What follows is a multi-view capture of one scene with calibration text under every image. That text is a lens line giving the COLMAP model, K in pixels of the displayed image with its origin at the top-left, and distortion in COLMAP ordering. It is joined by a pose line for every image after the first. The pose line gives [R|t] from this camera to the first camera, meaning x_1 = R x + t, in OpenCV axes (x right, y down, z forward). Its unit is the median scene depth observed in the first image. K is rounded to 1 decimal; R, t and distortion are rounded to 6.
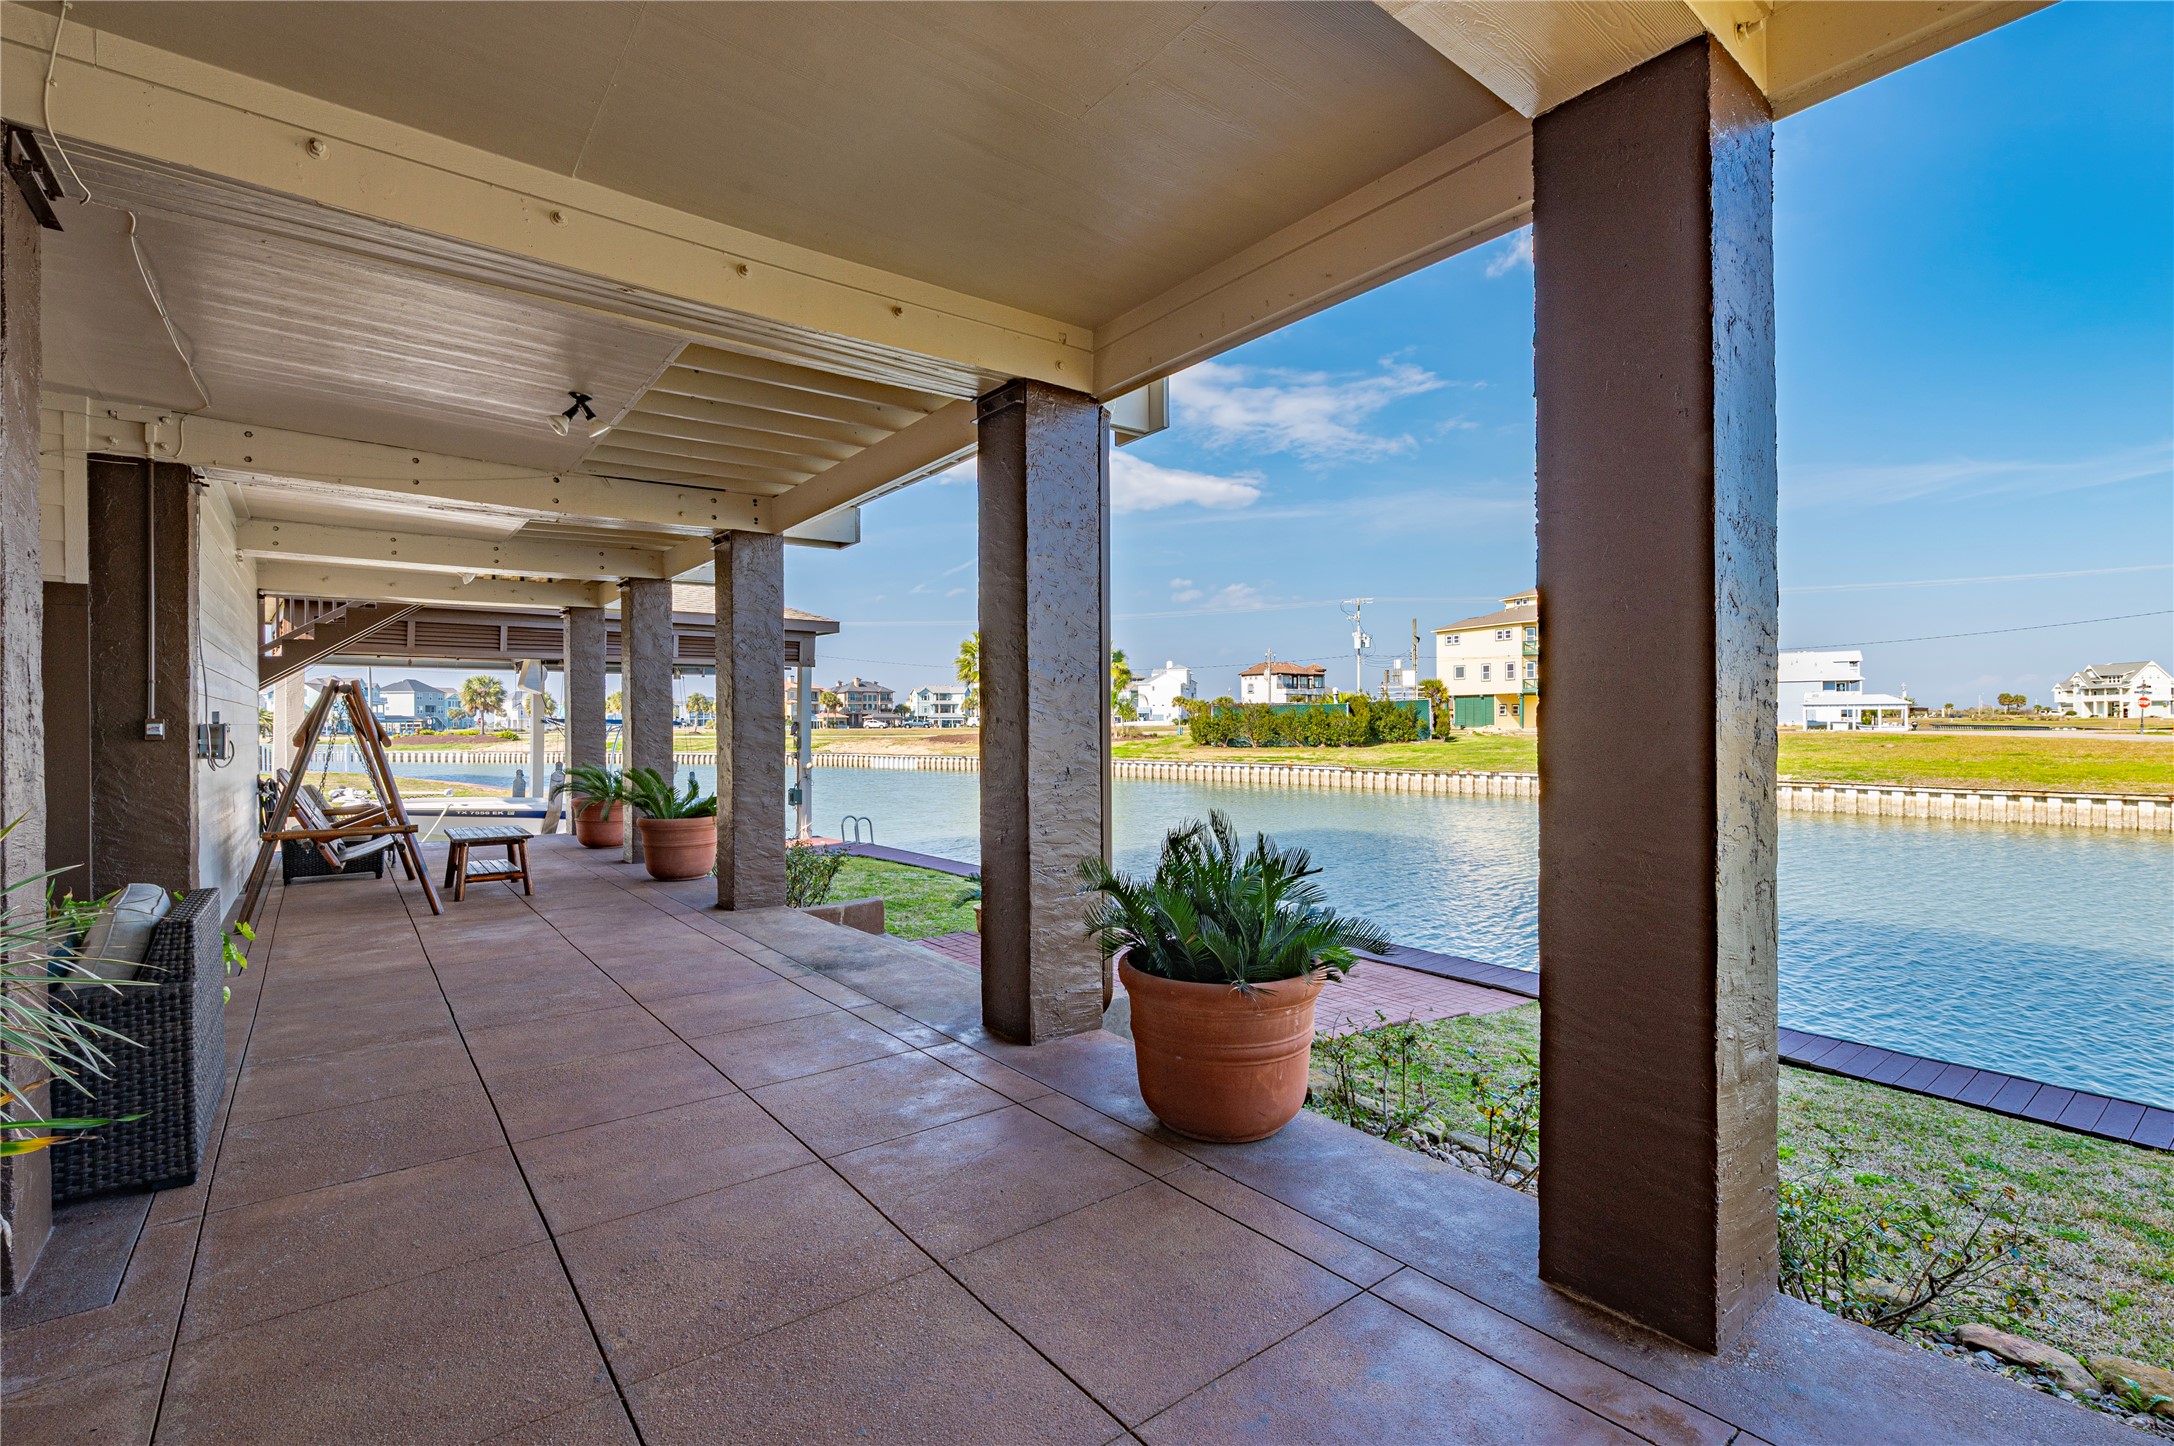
lens RADIAL K [[940.3, 0, 1087.7], [0, 940.3, 732.5], [0, 0, 1]] dist [-0.002368, -0.001853]
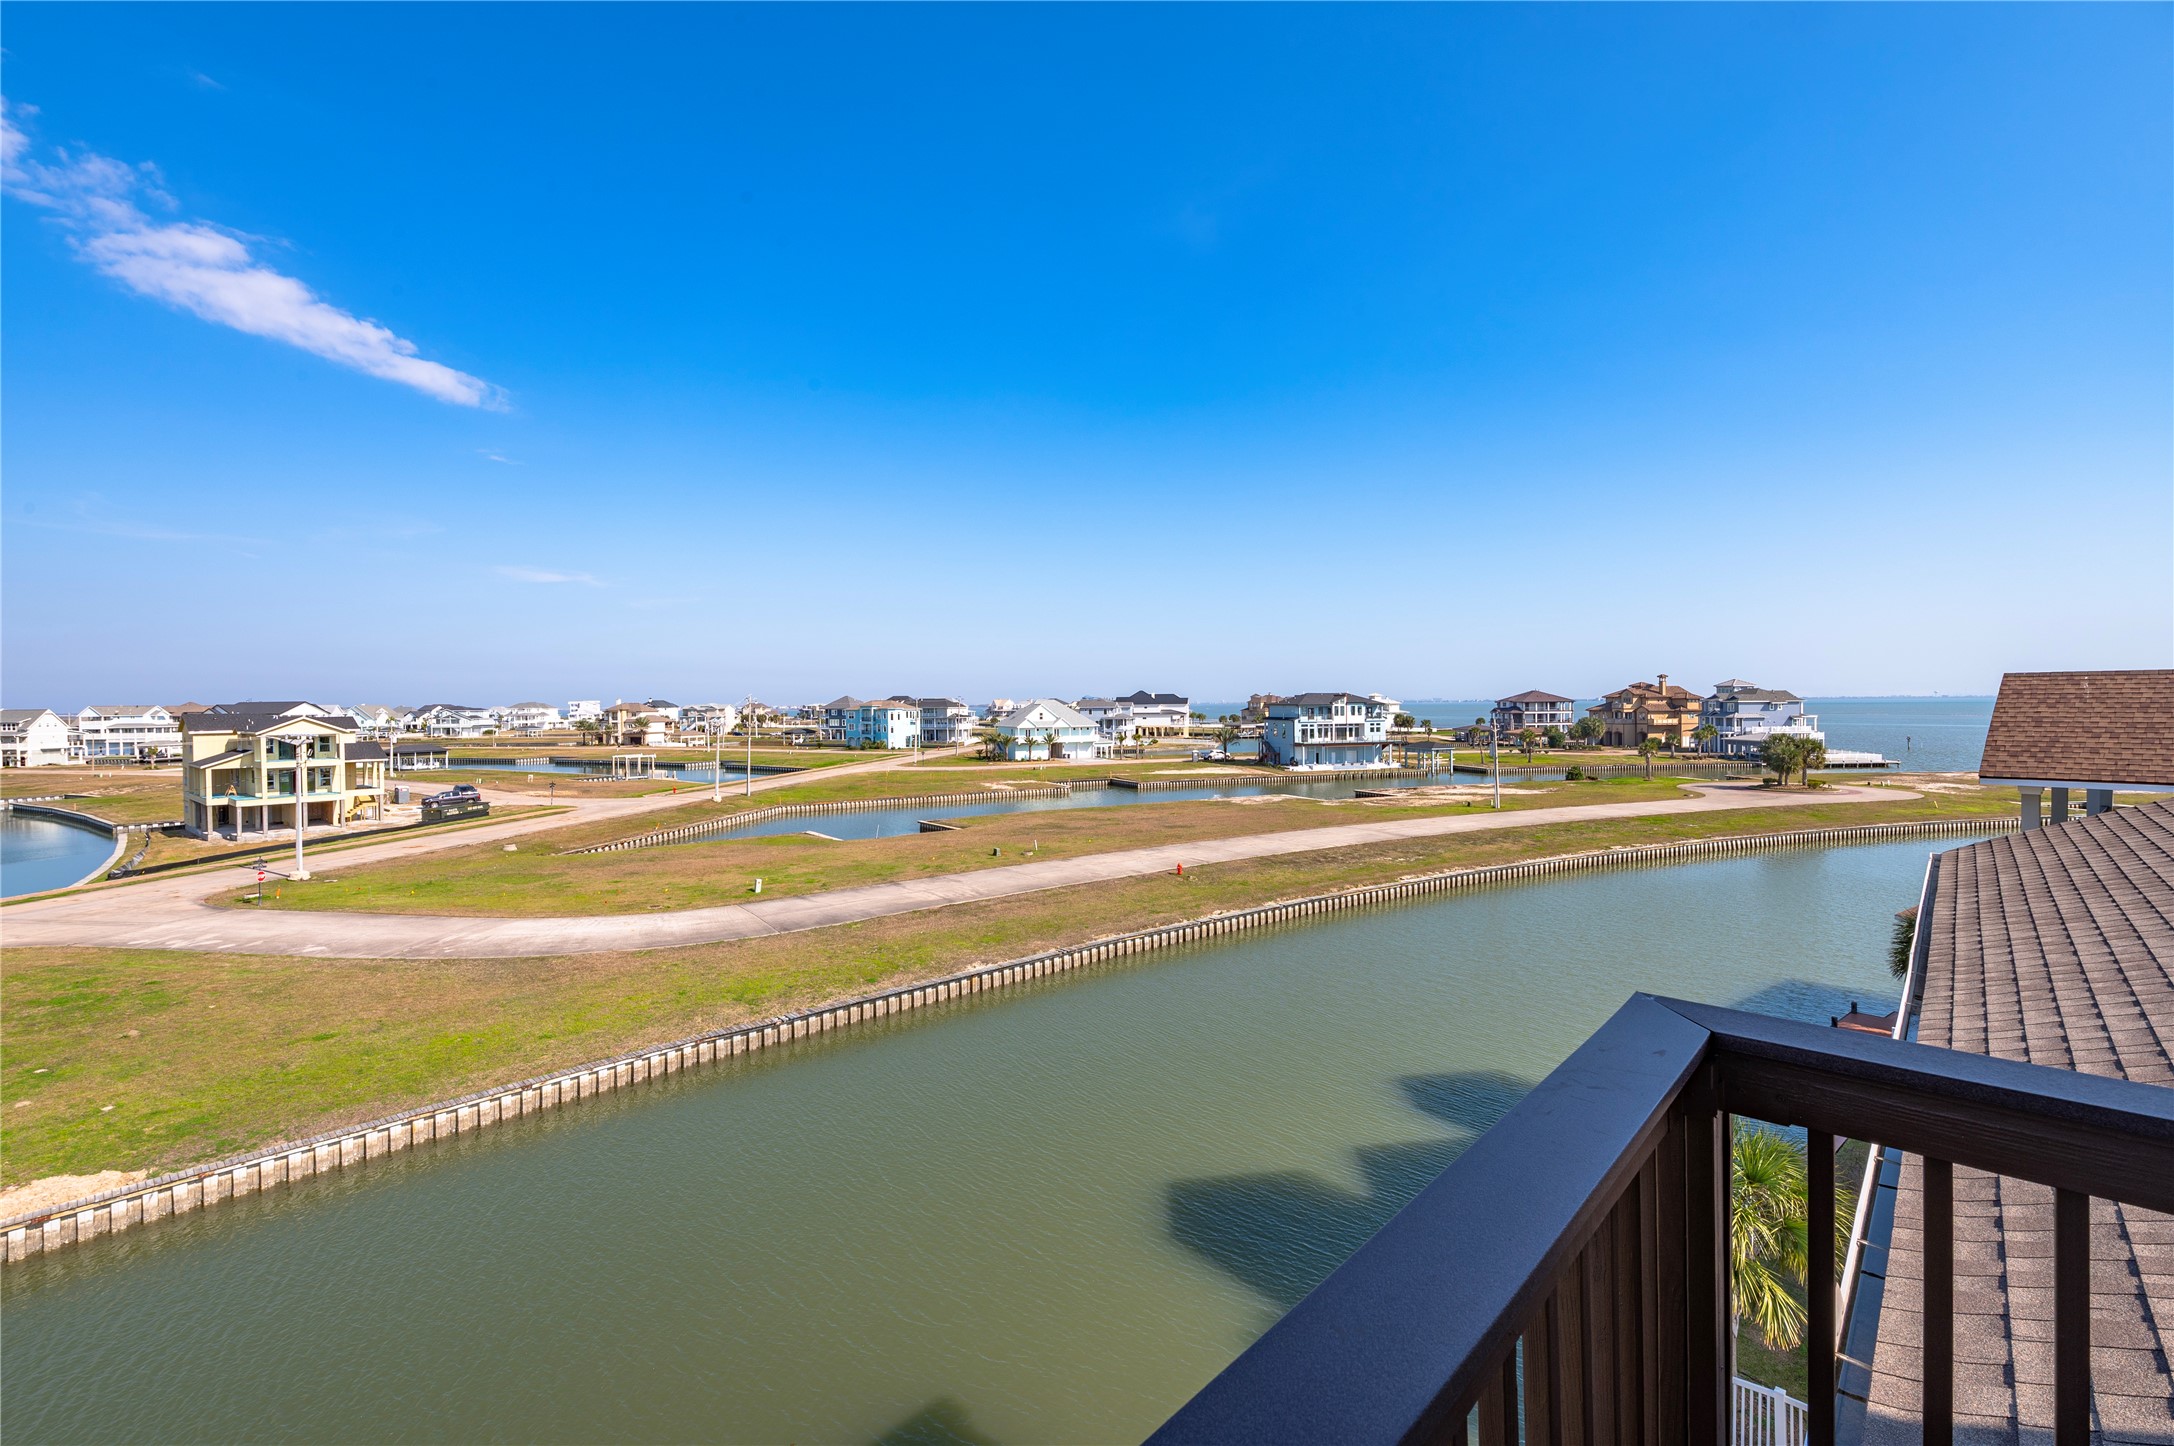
lens RADIAL K [[941.6, 0, 1119.9], [0, 941.6, 744.9], [0, 0, 1]] dist [-0.000889, 0.000209]
pose [[-0.143238, -0.012448, 0.989610, -0.046236], [0.030258, 0.999398, 0.016951, -0.099476], [-0.989226, 0.032372, -0.142775, 0.100144]]
